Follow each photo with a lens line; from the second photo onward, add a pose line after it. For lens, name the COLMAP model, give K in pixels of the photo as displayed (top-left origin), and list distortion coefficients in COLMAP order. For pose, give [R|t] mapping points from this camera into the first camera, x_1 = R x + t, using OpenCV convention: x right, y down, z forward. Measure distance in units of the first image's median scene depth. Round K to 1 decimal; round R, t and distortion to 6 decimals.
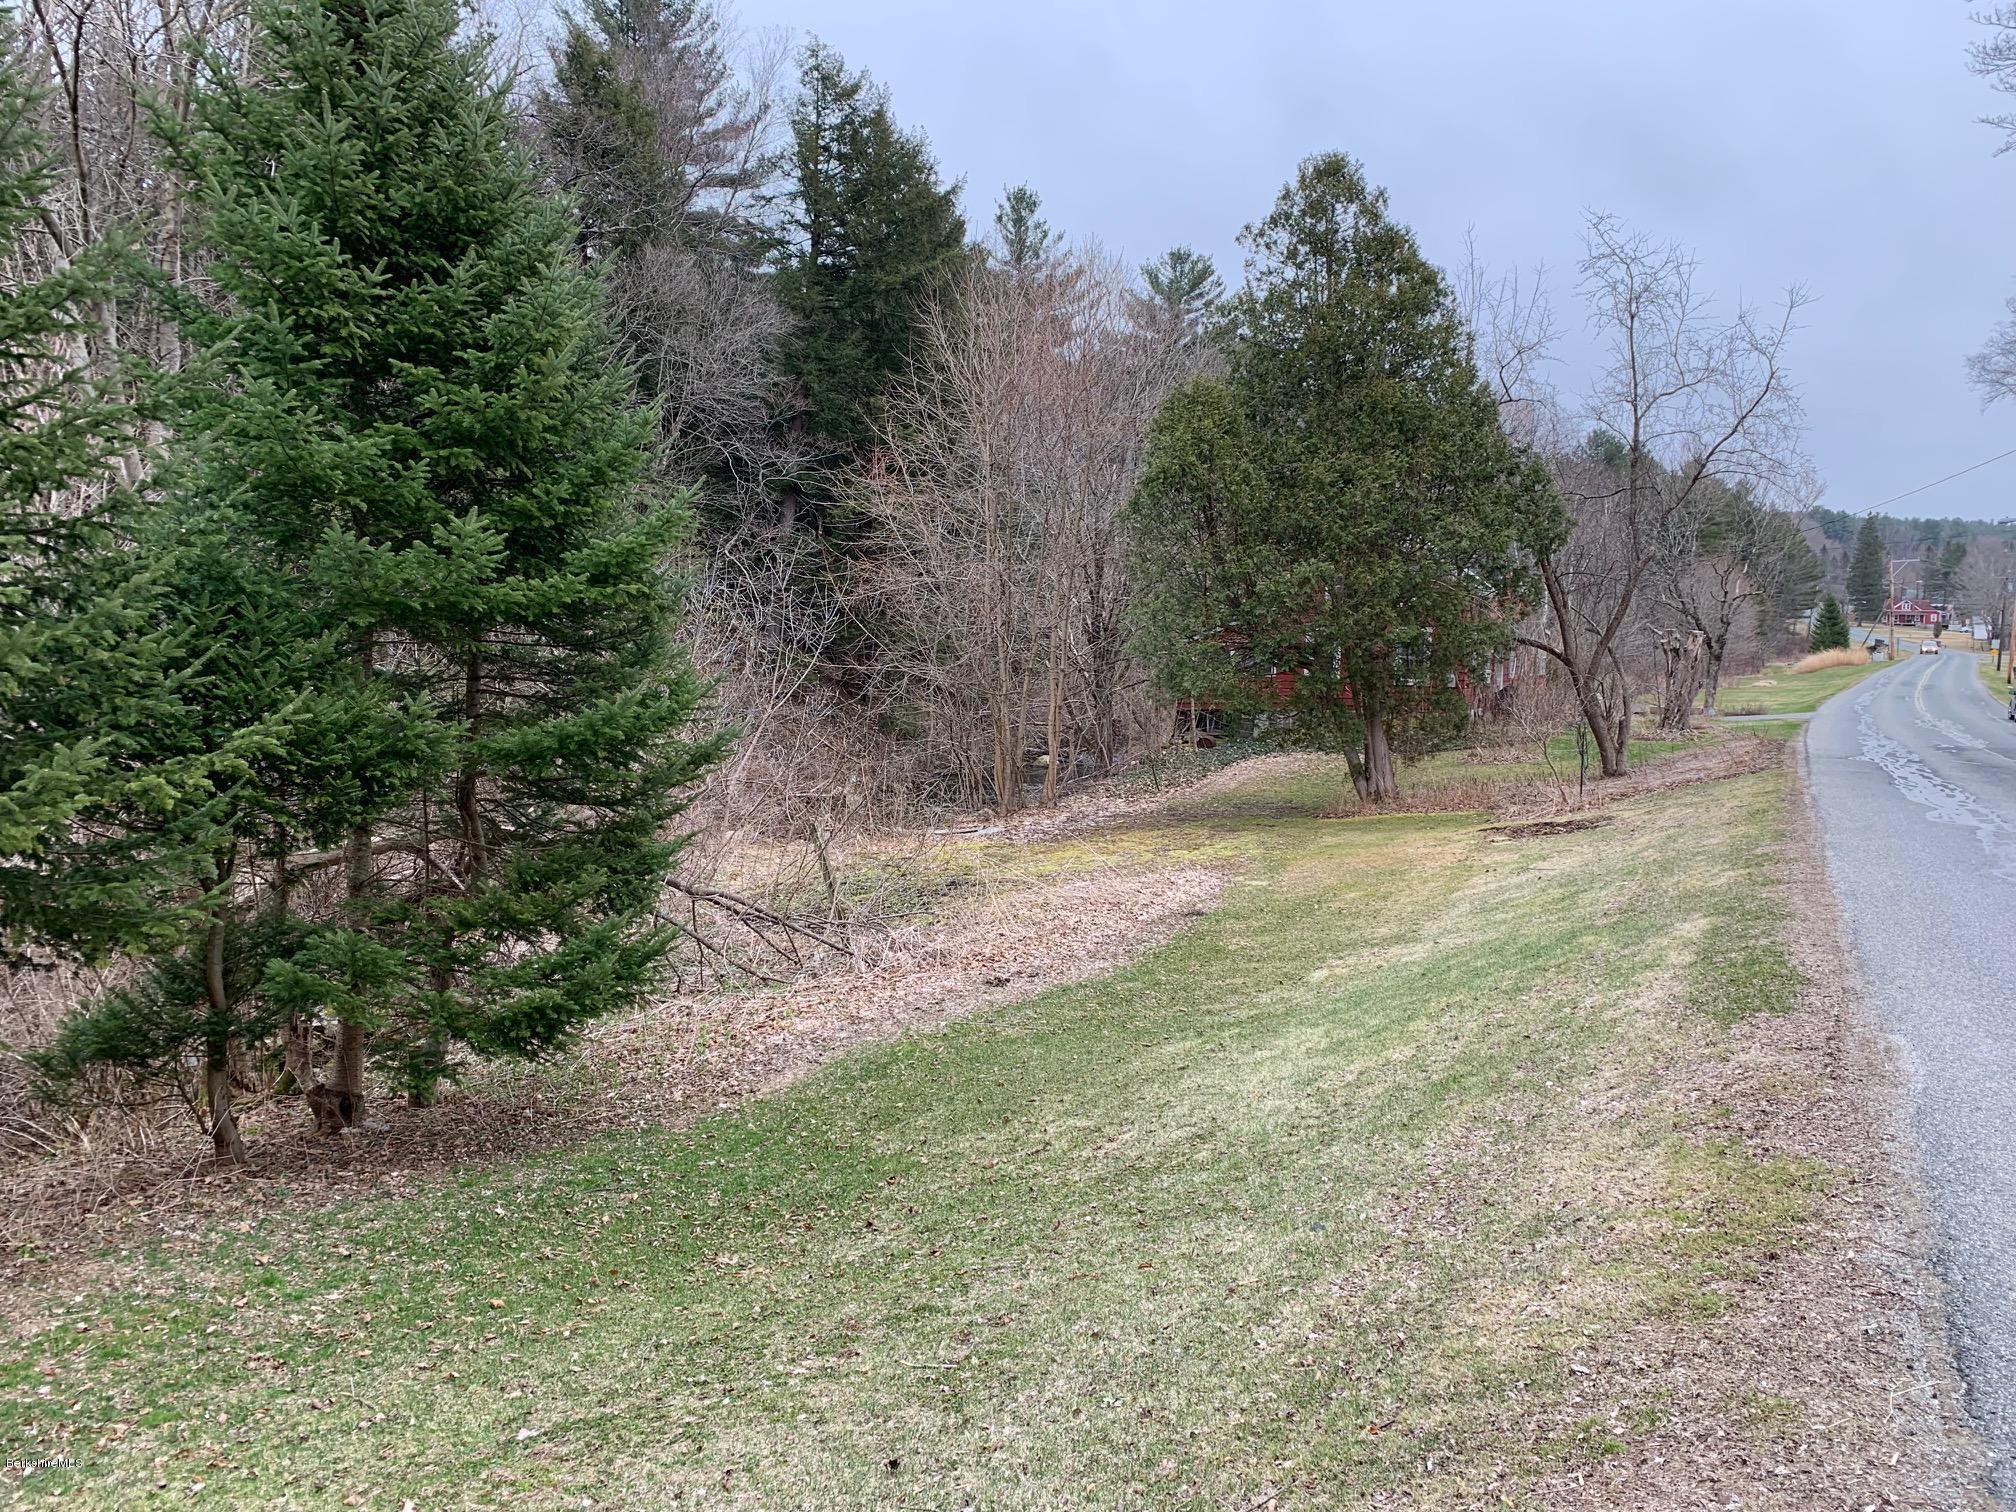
lens RADIAL K [[1530.2, 0, 1008.2], [0, 1530.2, 758.1], [0, 0, 1]] dist [0.042399, -0.034352]
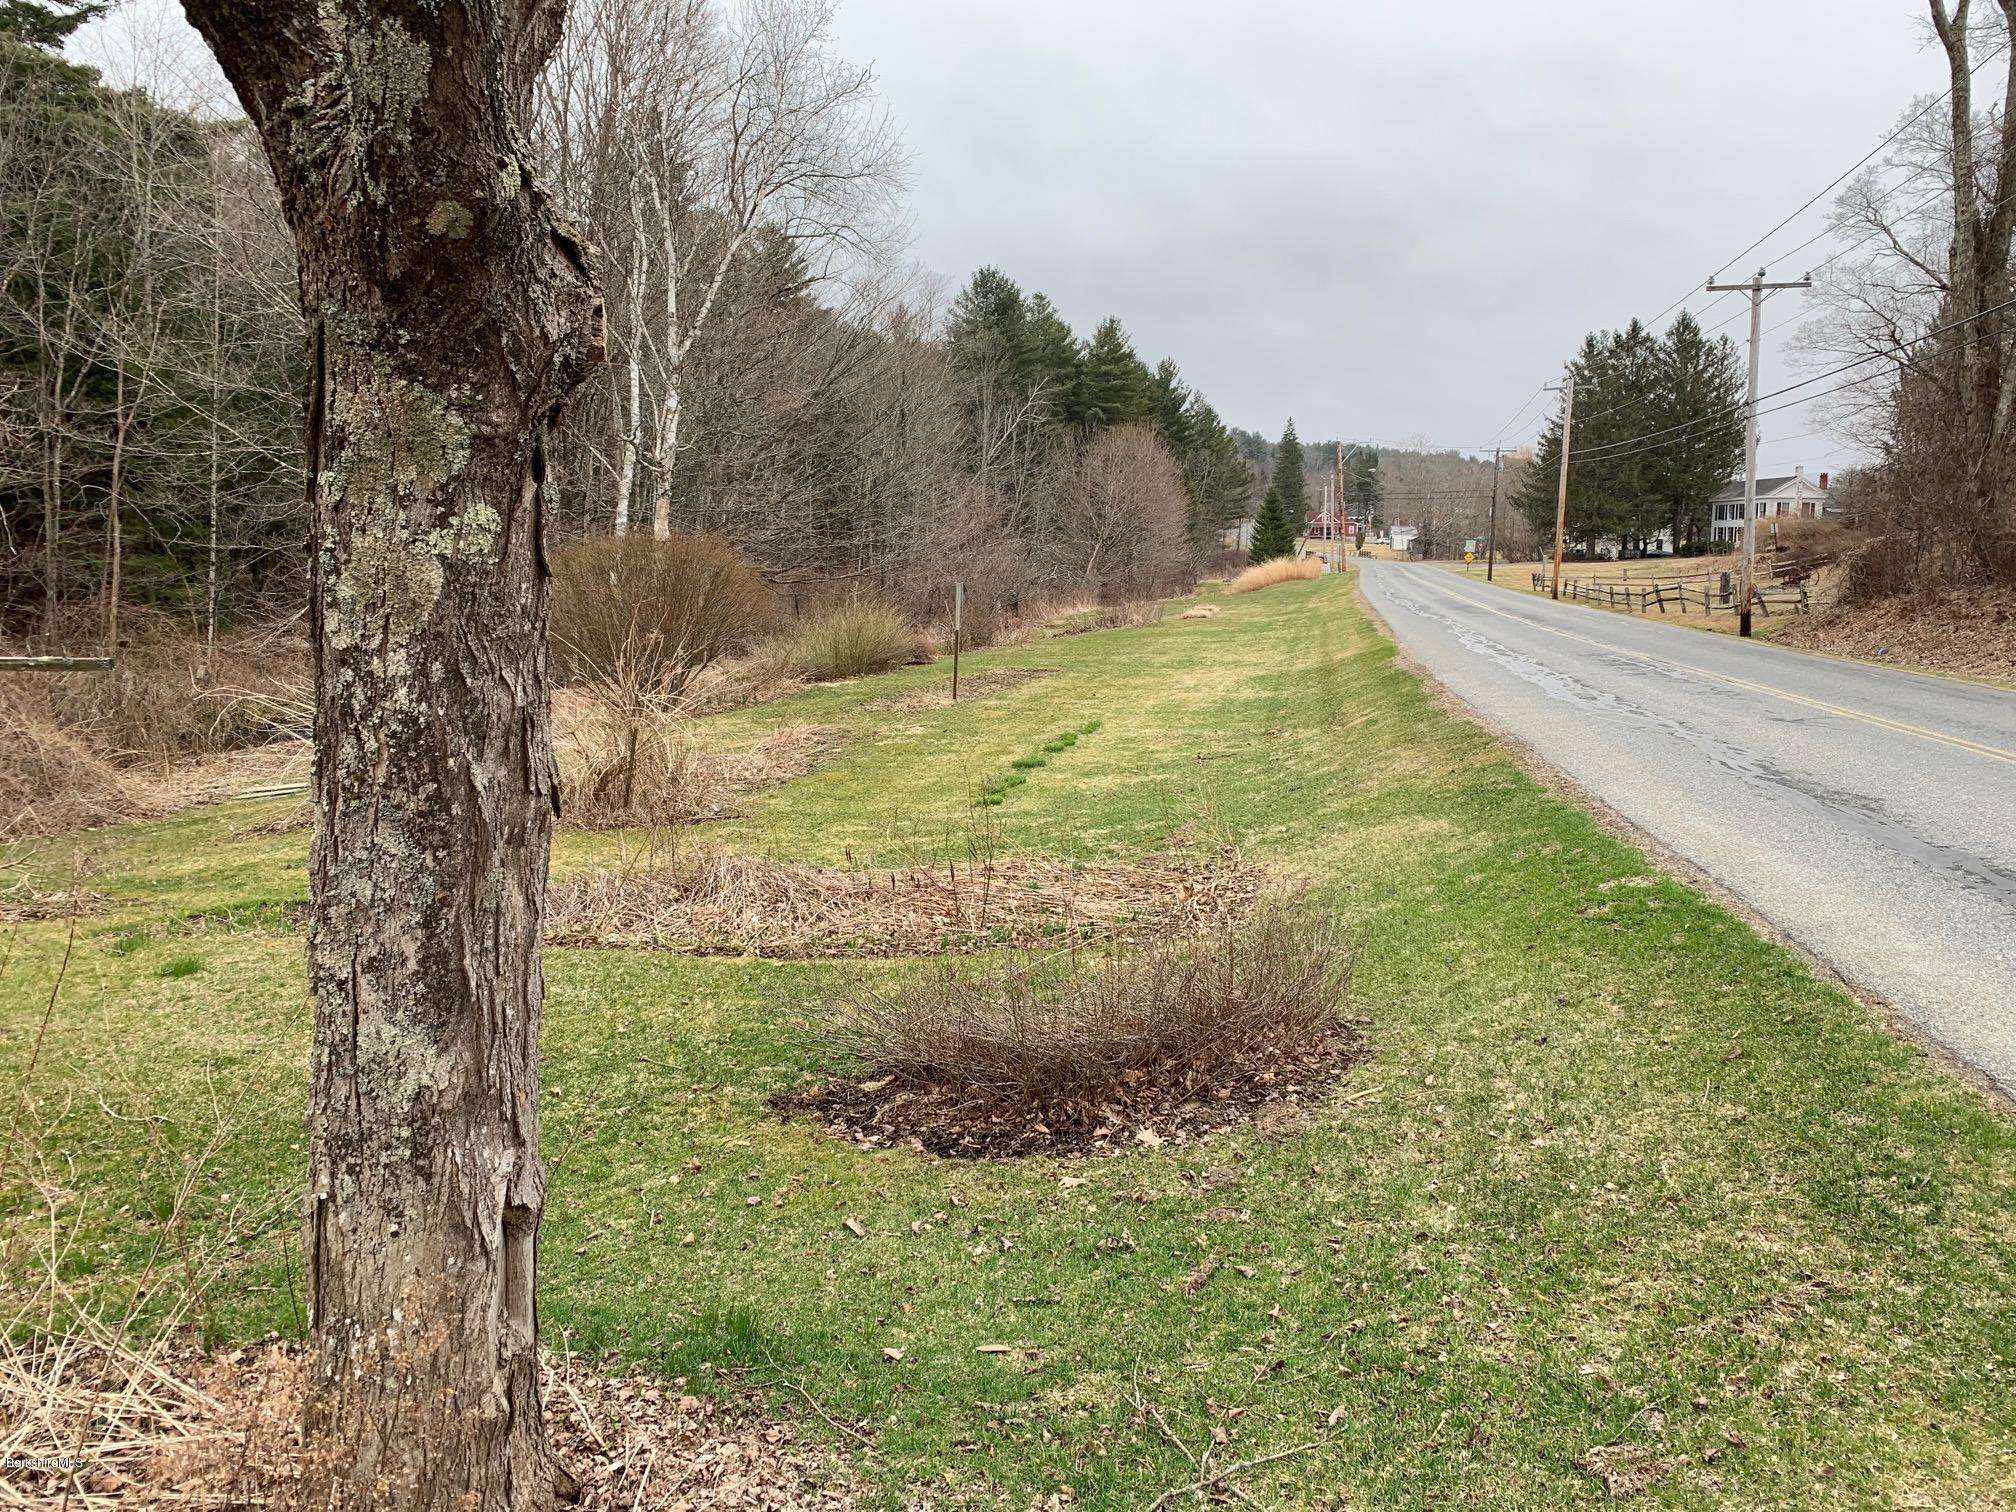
lens RADIAL K [[1530.2, 0, 1008.1], [0, 1530.2, 754.0], [0, 0, 1]] dist [0.042399, -0.034352]
pose [[0.944458, -0.061745, 0.322779, 0.150416], [0.048112, 0.997587, 0.050053, -0.018053], [-0.325091, -0.031743, 0.945150, 0.309754]]
